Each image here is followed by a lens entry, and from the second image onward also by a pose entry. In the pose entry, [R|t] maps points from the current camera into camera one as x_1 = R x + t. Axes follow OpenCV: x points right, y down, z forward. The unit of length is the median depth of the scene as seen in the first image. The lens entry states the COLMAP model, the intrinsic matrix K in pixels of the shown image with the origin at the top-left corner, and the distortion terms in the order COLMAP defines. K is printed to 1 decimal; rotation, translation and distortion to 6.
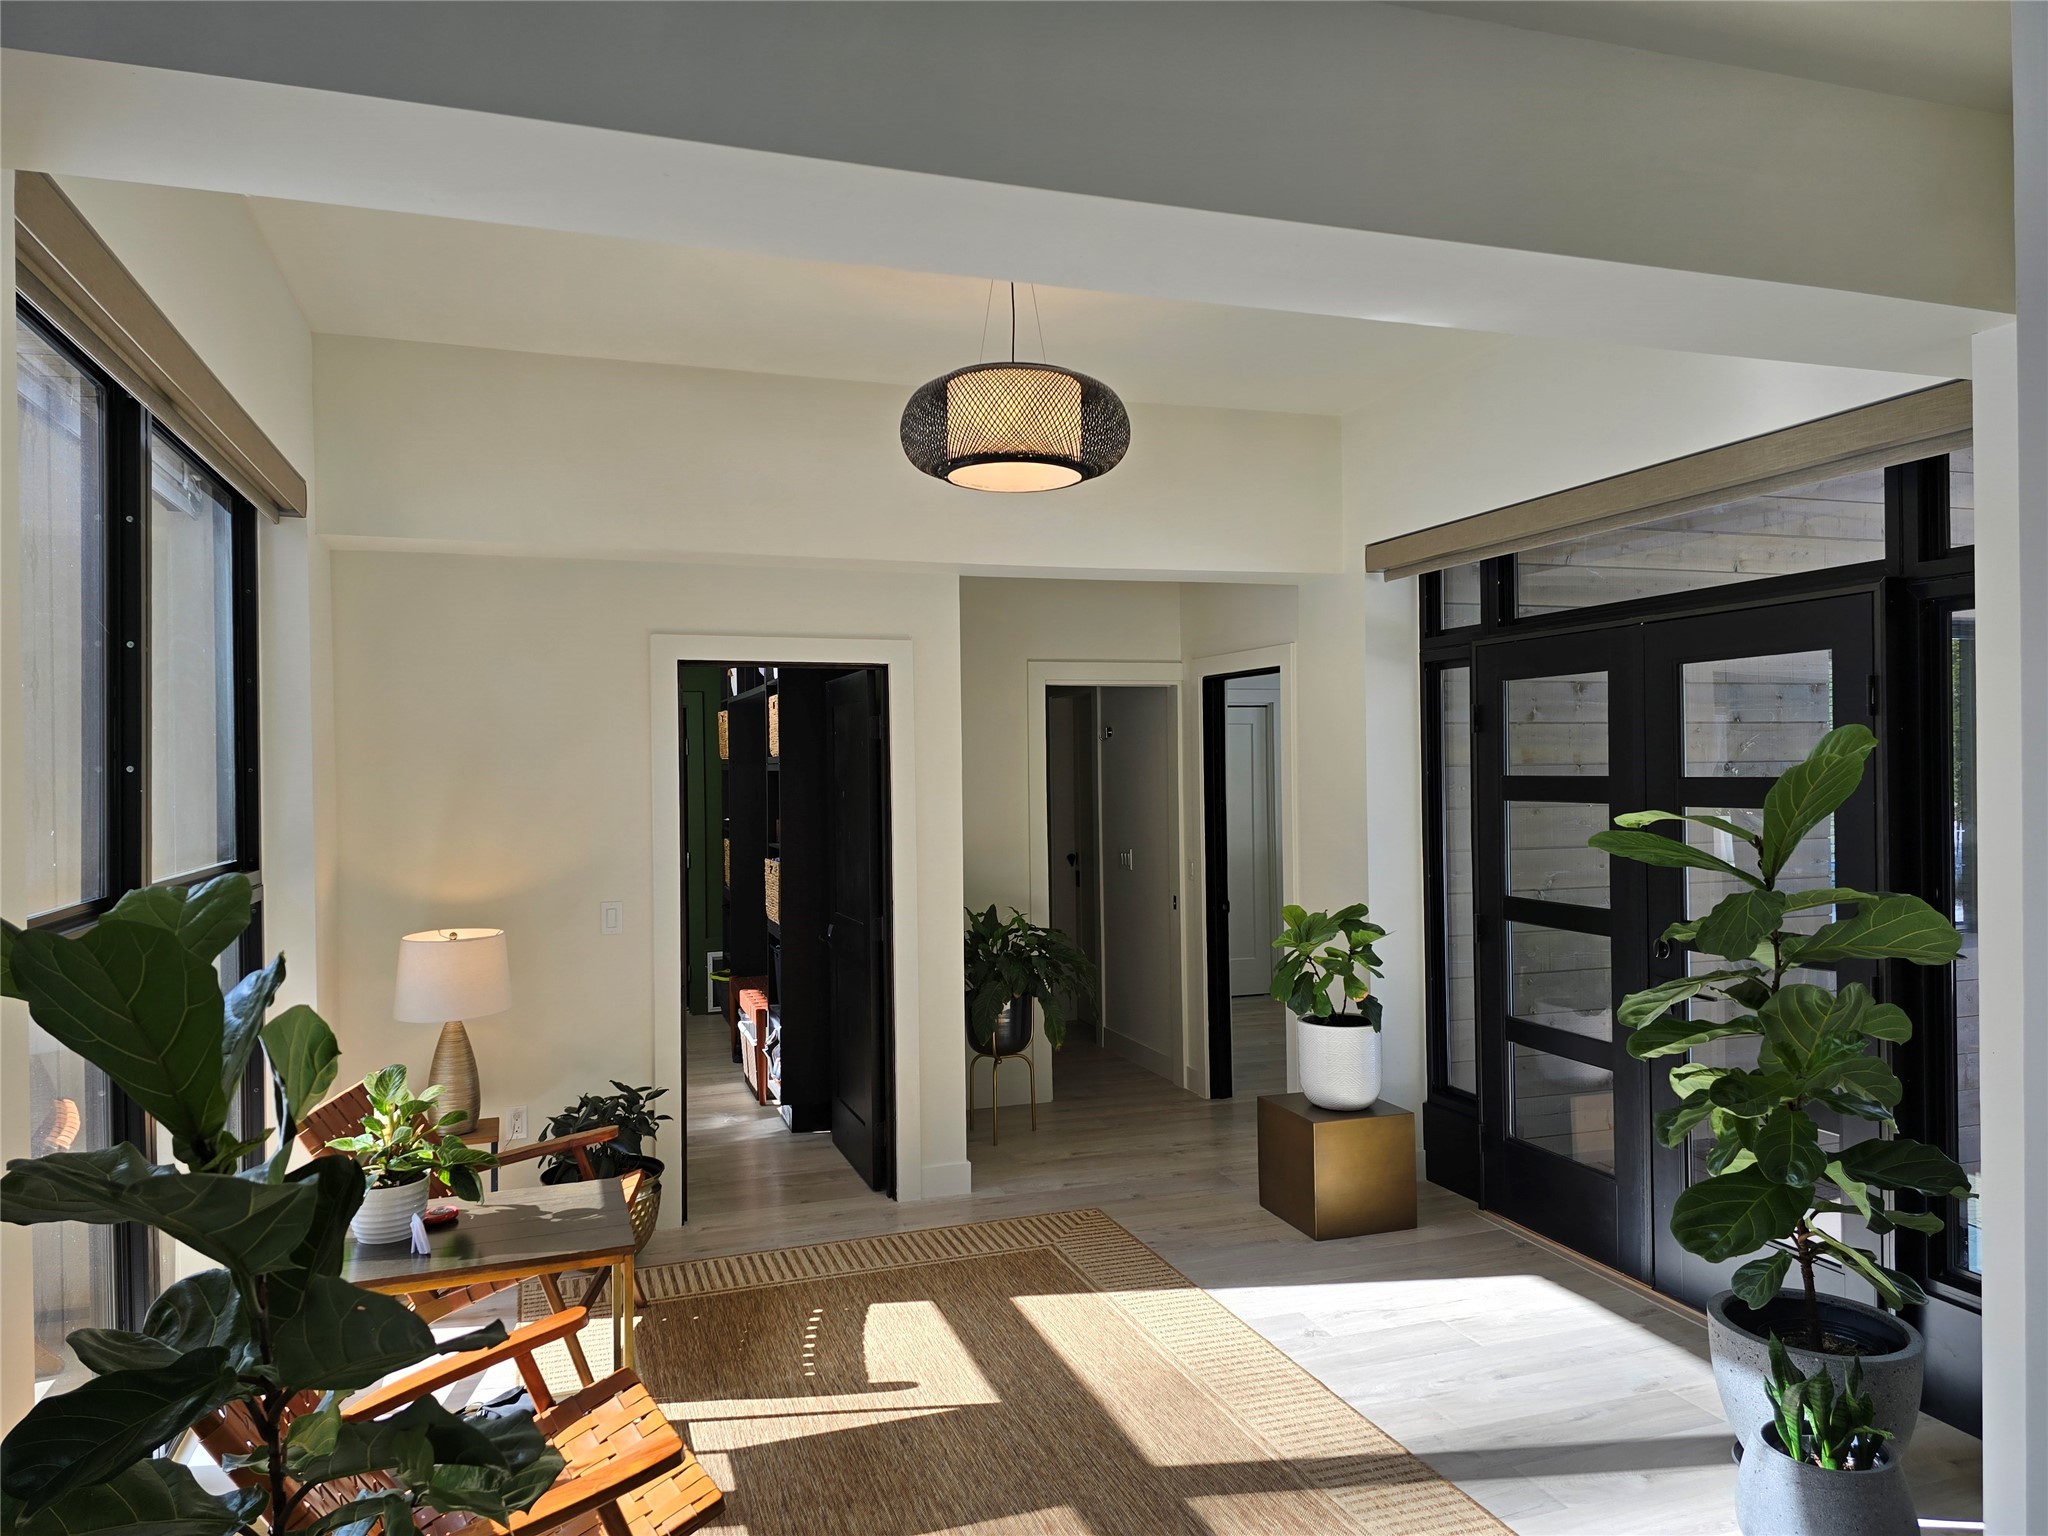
lens RADIAL K [[1348.8, 0, 994.8], [0, 1348.8, 773.3], [0, 0, 1]] dist [0.218131, 0.000286]
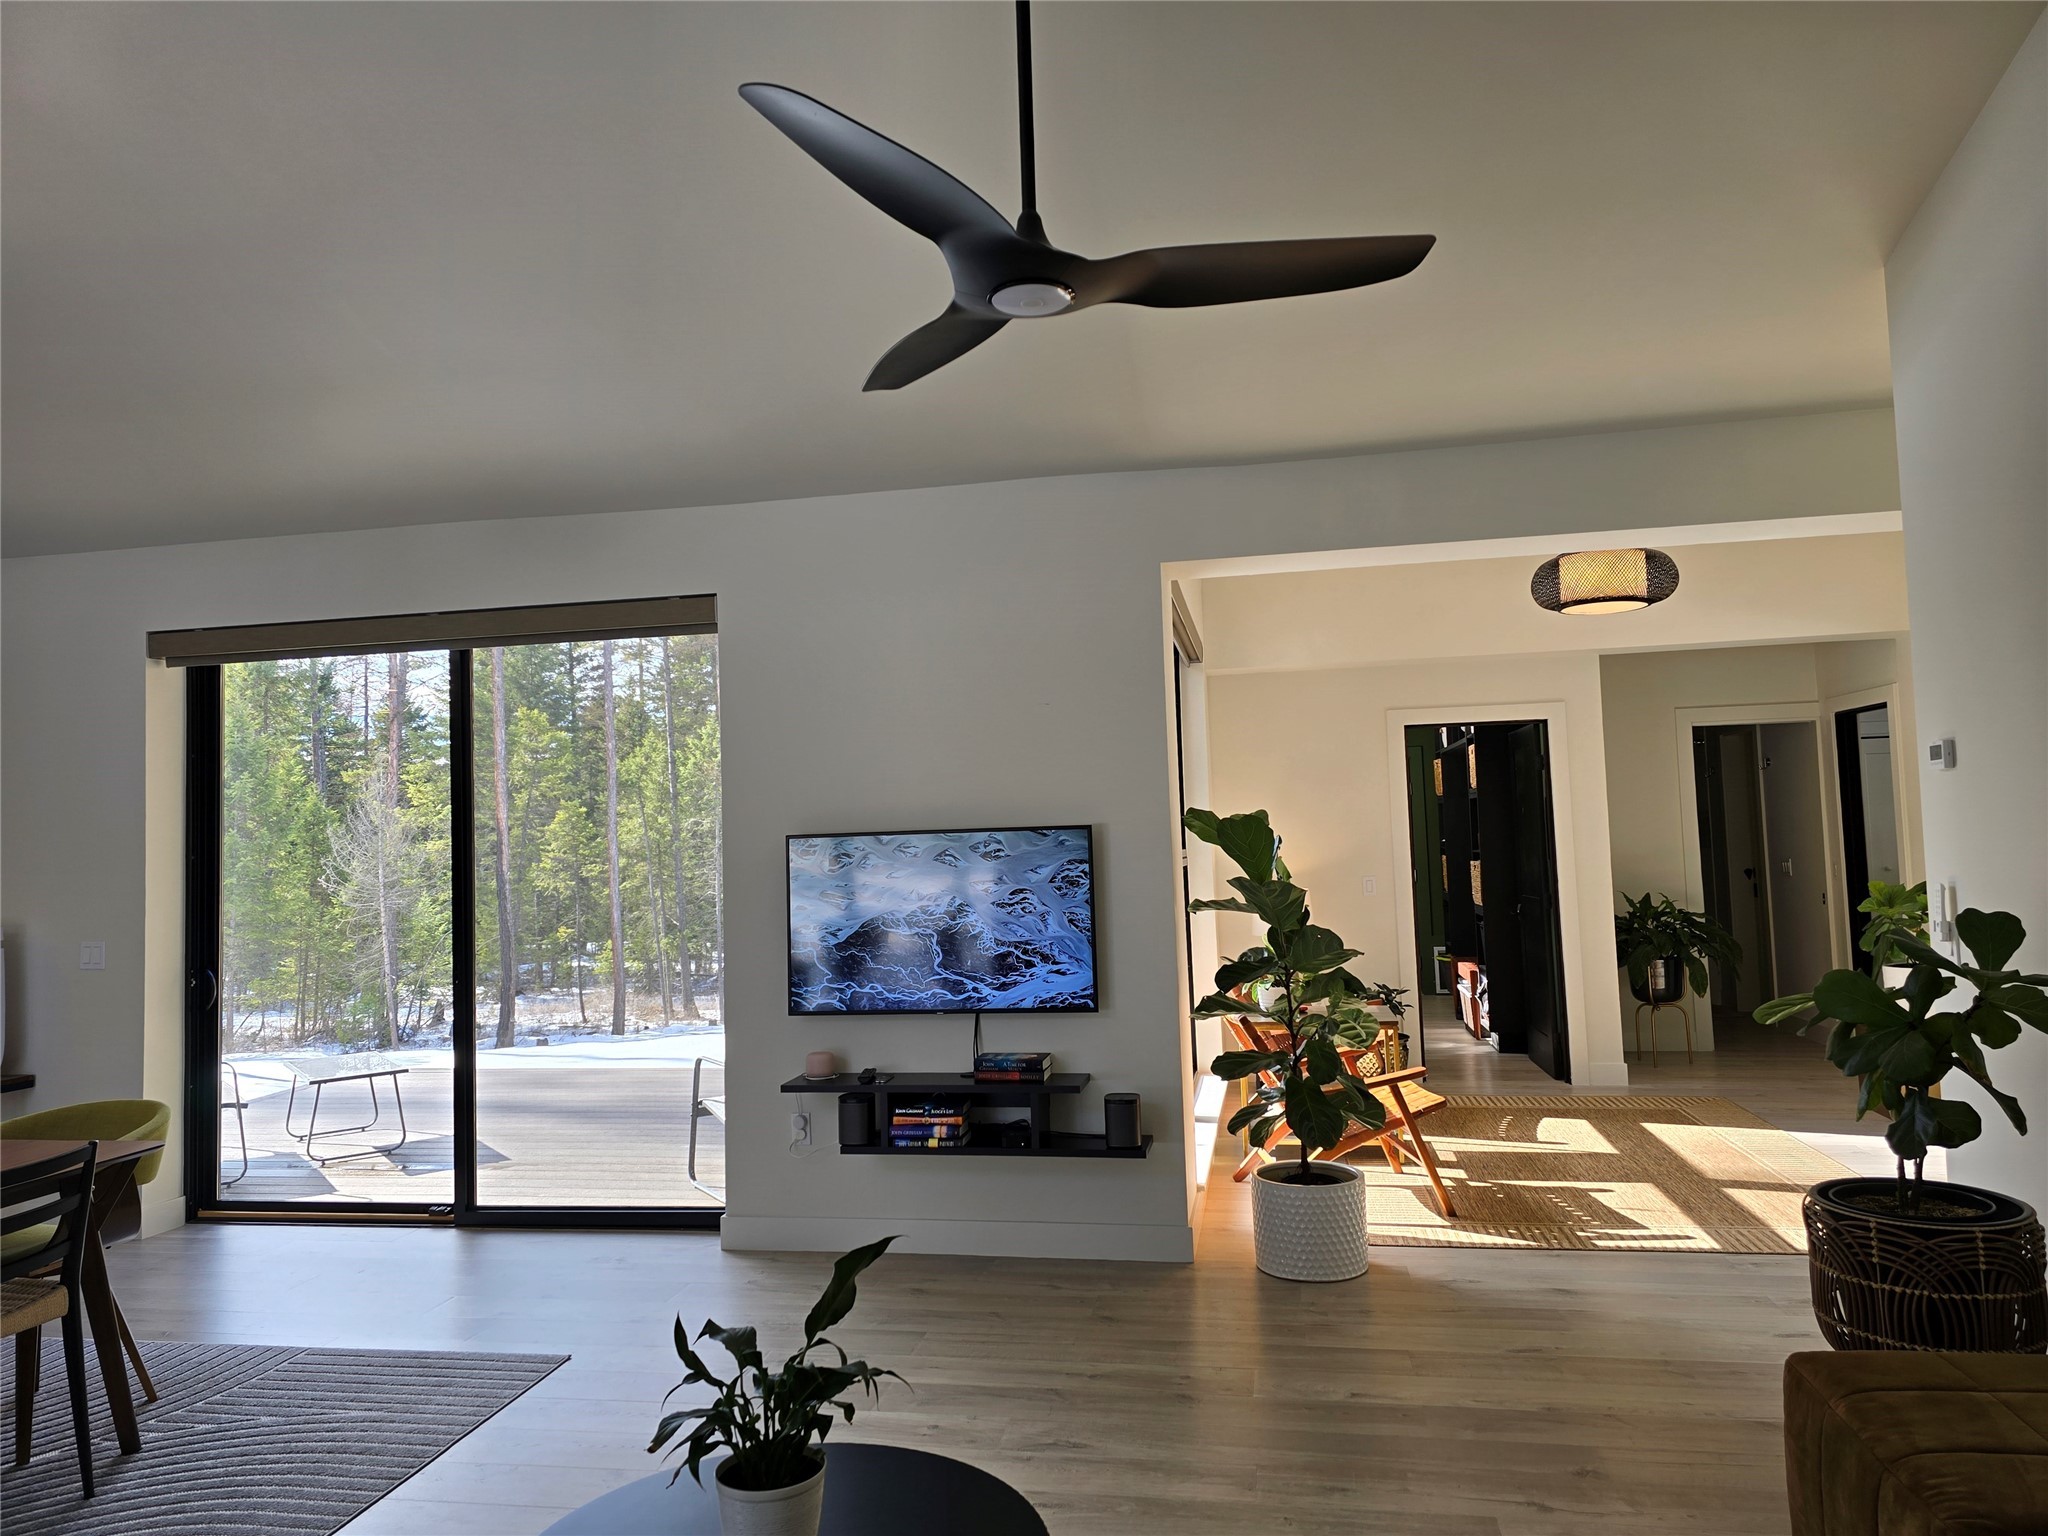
lens RADIAL K [[1402.9, 0, 1024.0], [0, 1402.9, 768.0], [0, 0, 1]] dist [0.003706, 0.001028]
pose [[0.882446, -0.043340, -0.468412, 0.110646], [0.019716, 0.998279, -0.055223, 0.038331], [0.470000, 0.039496, 0.881782, -0.516644]]
